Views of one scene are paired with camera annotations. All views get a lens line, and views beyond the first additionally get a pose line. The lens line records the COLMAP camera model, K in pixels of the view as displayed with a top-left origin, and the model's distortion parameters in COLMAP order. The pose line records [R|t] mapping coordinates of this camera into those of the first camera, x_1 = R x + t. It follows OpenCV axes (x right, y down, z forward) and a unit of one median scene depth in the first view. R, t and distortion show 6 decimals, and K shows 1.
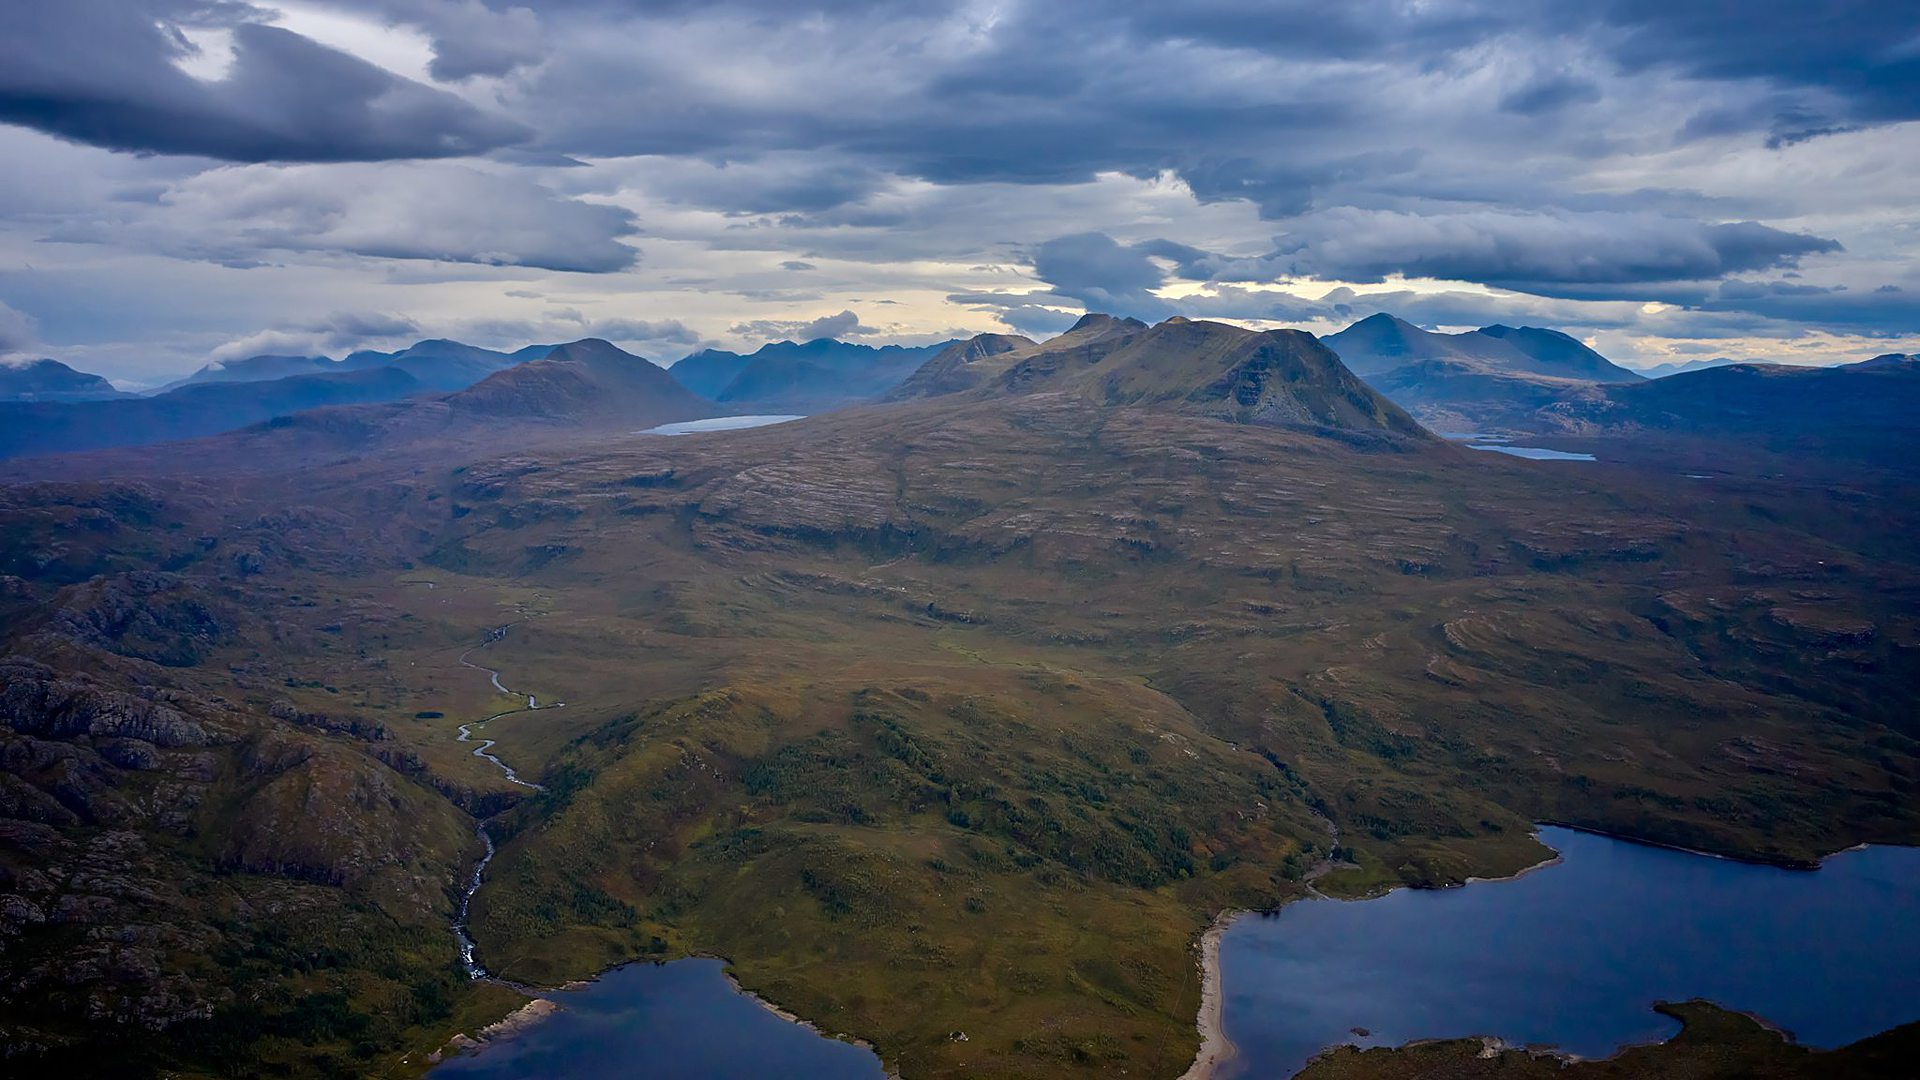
lens RADIAL K [[1511.6, 0, 960.0], [0, 1511.6, 540.0], [0, 0, 1]] dist [-0.005418, 0.004492]
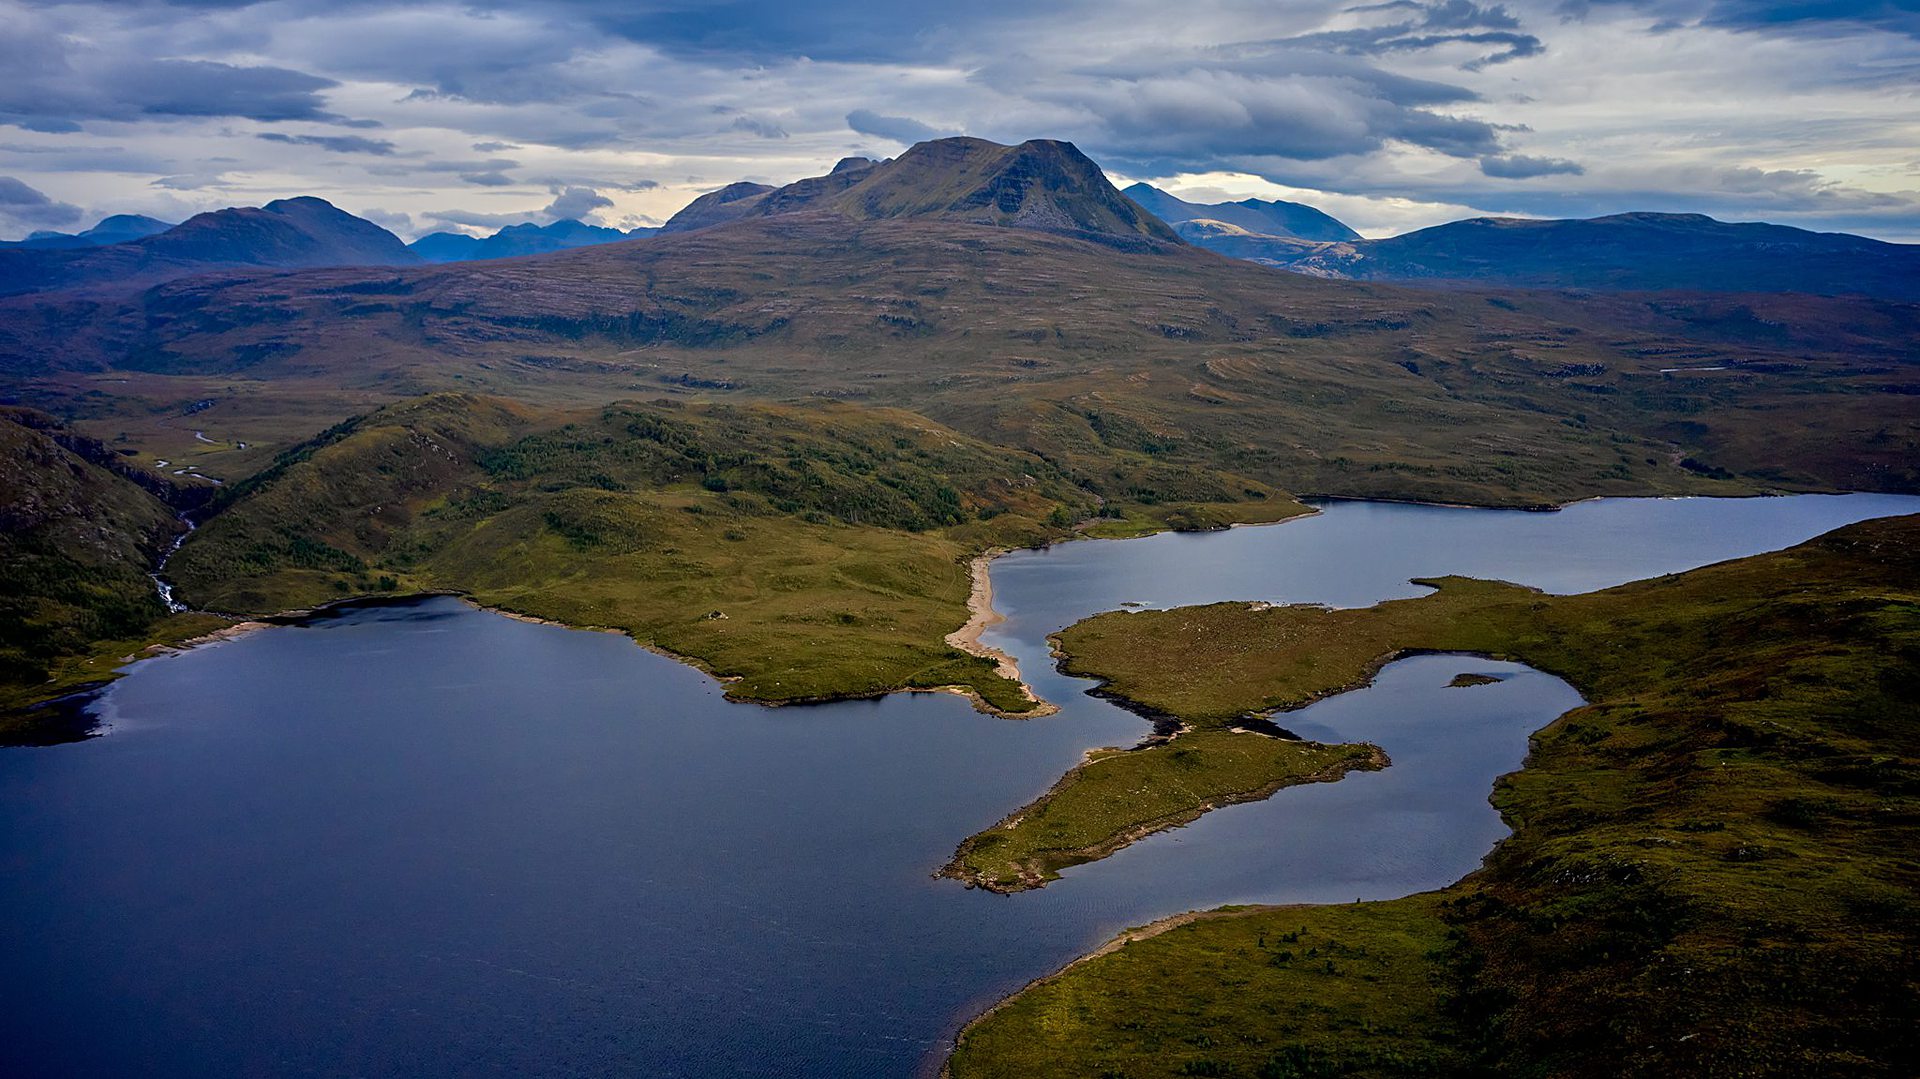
lens RADIAL K [[1541.9, 0, 960.0], [0, 1541.9, 539.5], [0, 0, 1]] dist [-0.005848, 0.005197]
pose [[0.988025, -0.026126, 0.152067, 0.001684], [0.018426, 0.998486, 0.051831, 0.122206], [-0.153191, -0.048408, 0.987010, 0.013879]]
